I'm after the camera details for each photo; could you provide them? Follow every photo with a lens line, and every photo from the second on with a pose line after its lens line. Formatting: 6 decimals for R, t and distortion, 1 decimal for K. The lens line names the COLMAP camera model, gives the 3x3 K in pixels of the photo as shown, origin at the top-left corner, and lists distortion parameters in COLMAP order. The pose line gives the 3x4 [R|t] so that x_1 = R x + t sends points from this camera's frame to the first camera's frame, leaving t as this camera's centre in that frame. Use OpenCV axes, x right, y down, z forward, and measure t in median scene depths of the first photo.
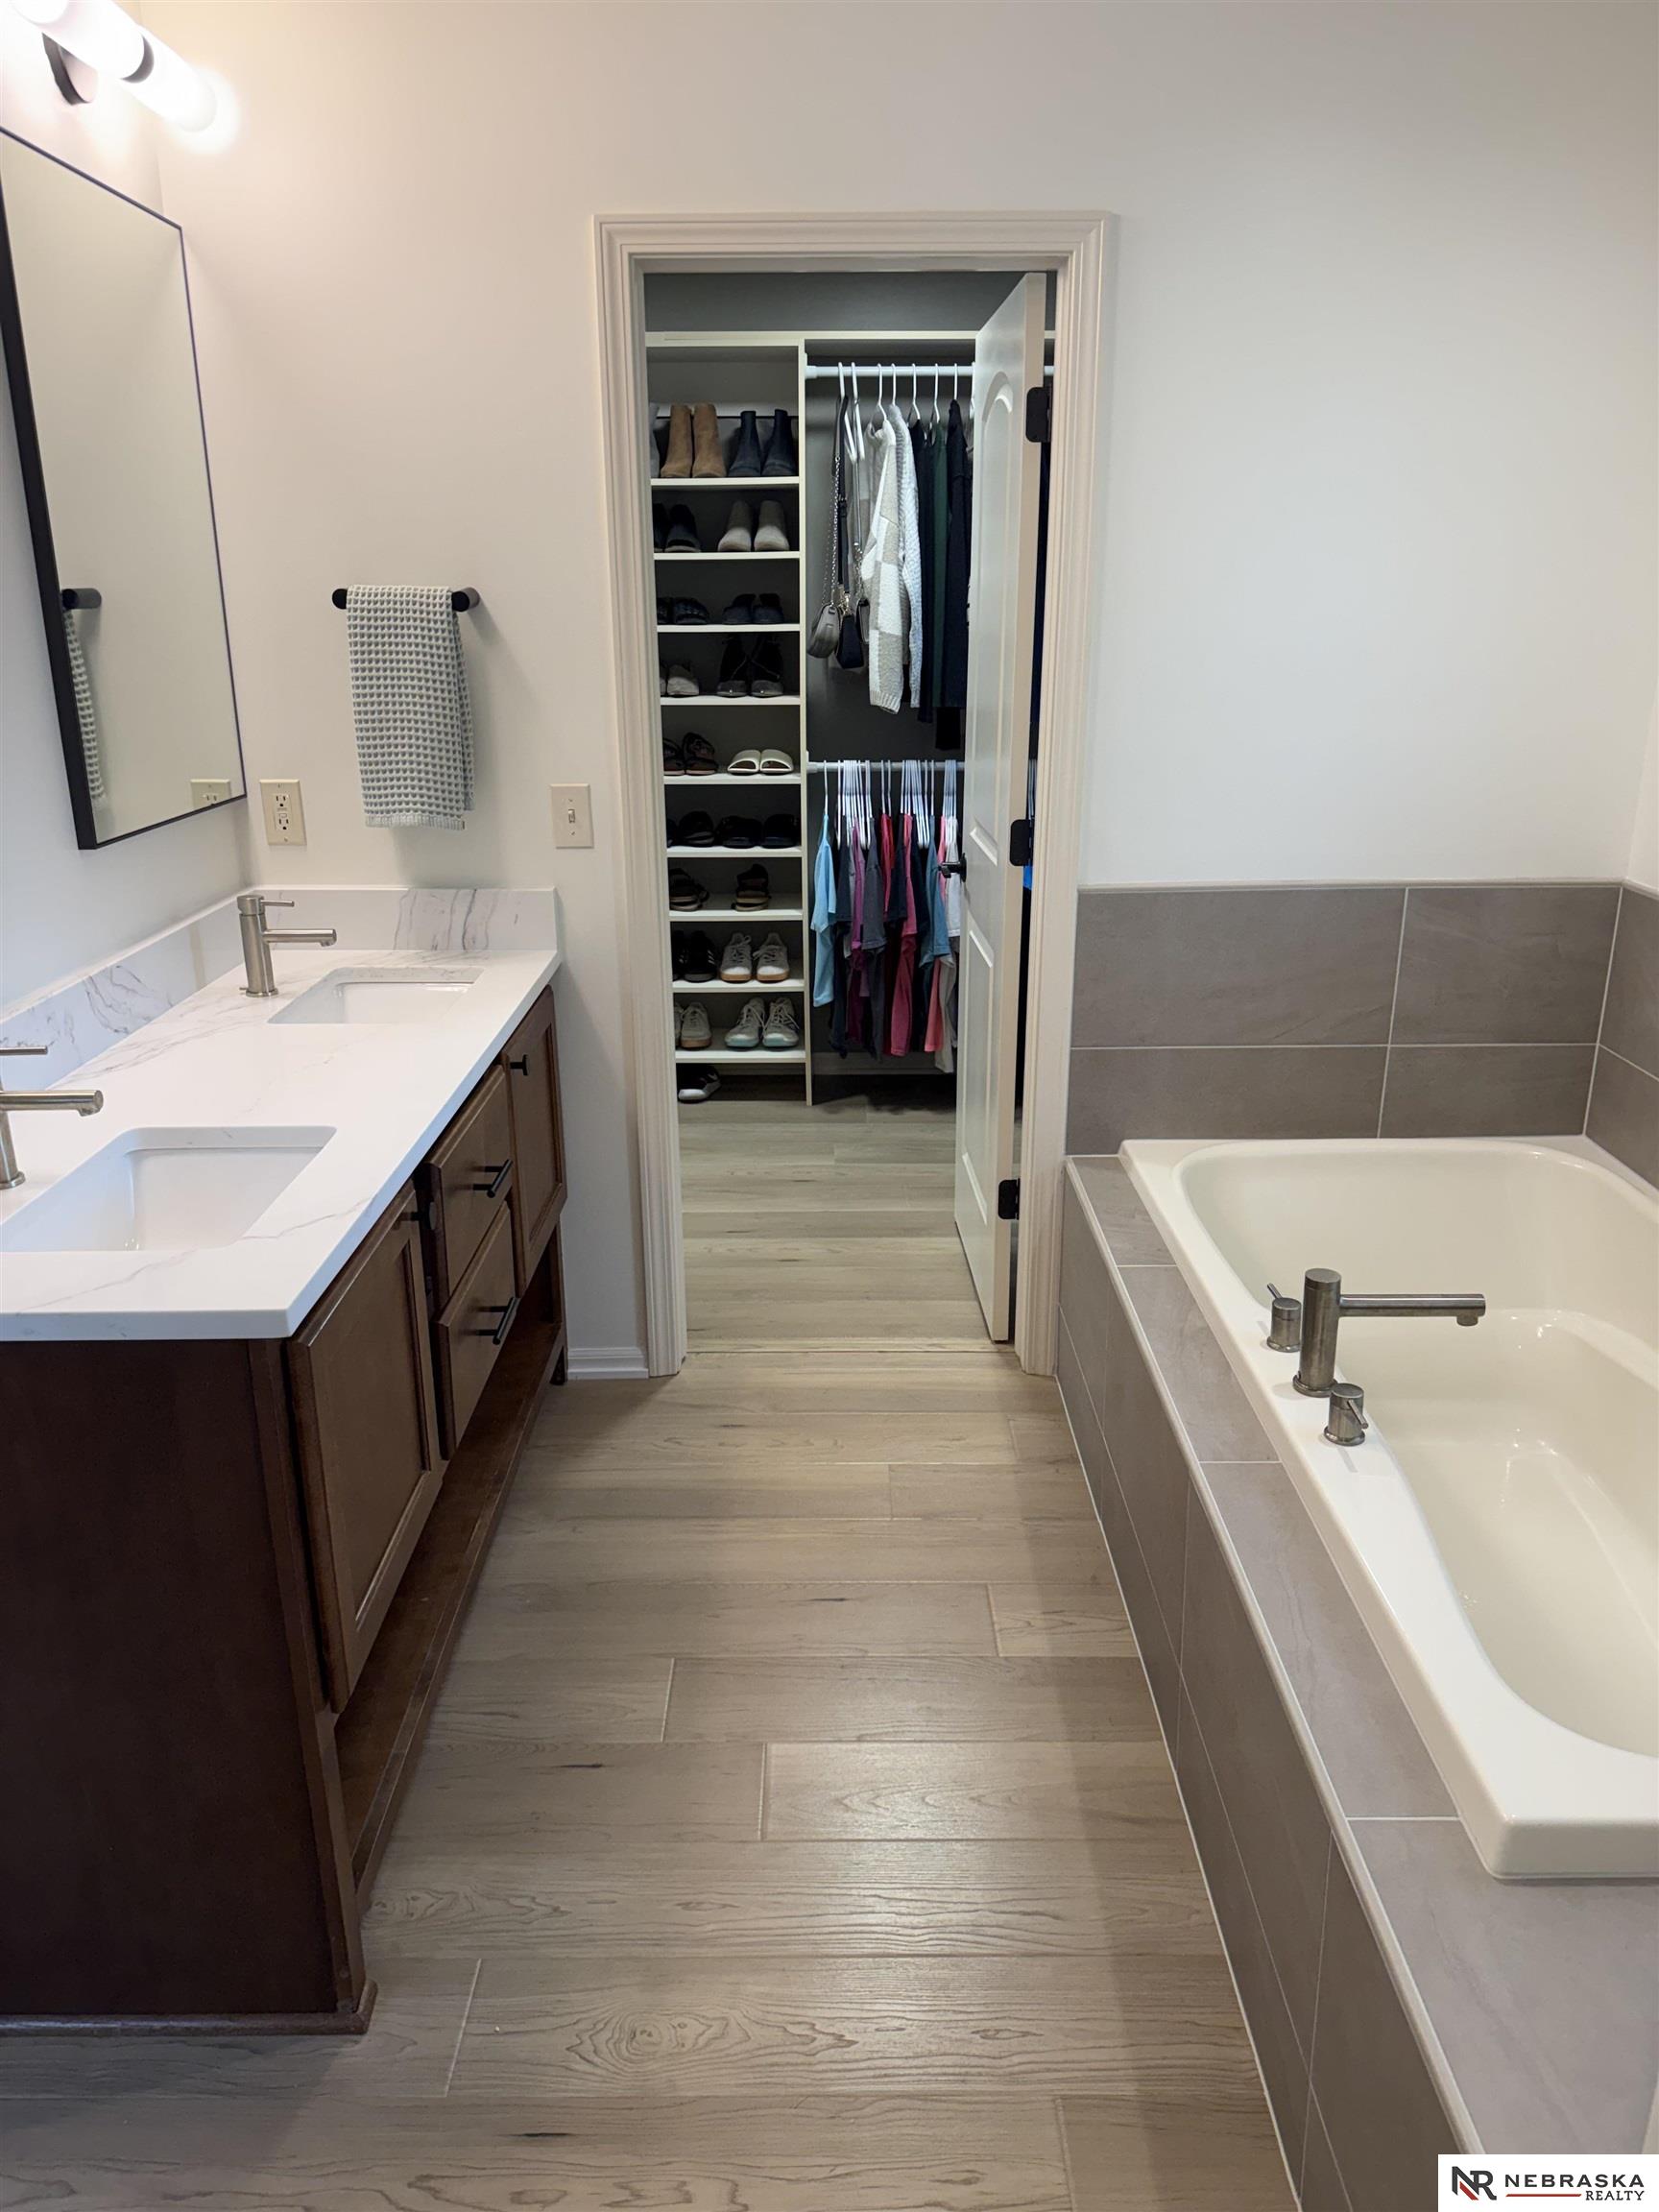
lens RADIAL K [[1572.7, 0, 828.0], [0, 1572.7, 1106.0], [0, 0, 1]] dist [0.043700, -0.053335]
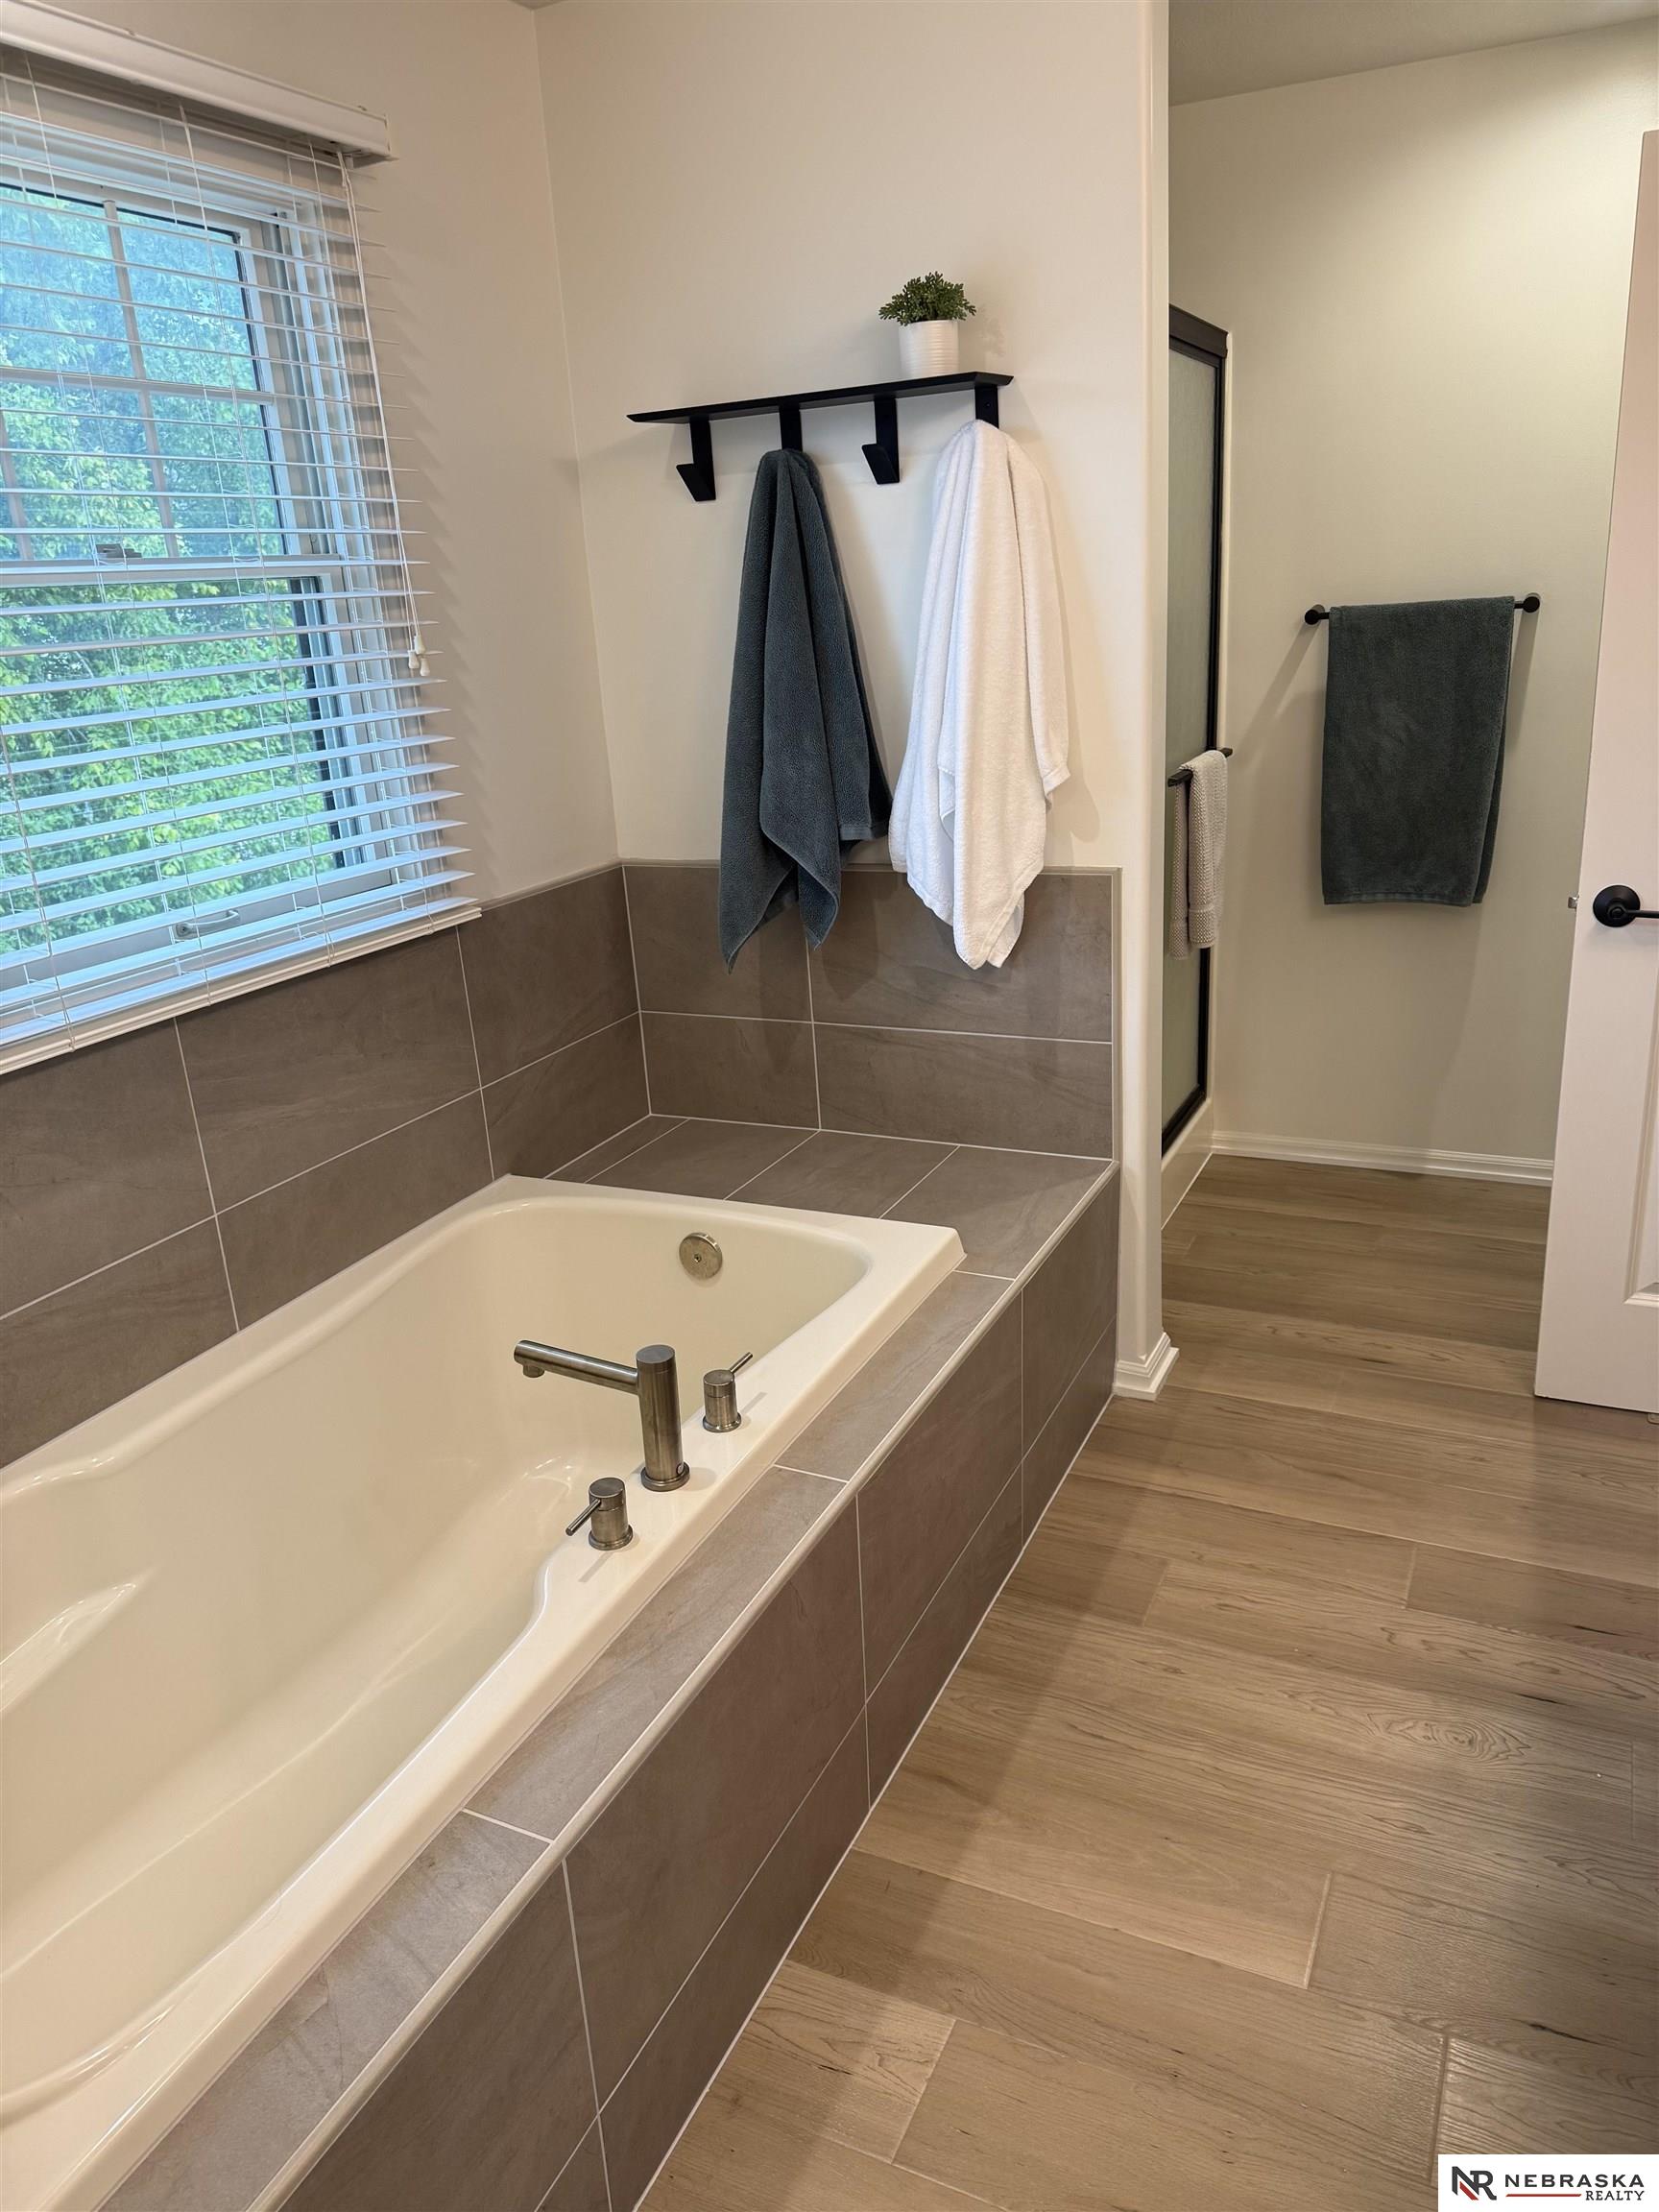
lens RADIAL K [[1572.7, 0, 839.1], [0, 1572.7, 1104.1], [0, 0, 1]] dist [0.043700, -0.053335]
pose [[-0.903365, -0.074529, 0.422347, -0.154816], [0.194550, 0.806416, 0.558430, -0.527830], [-0.382207, 0.586634, -0.713988, 1.673217]]
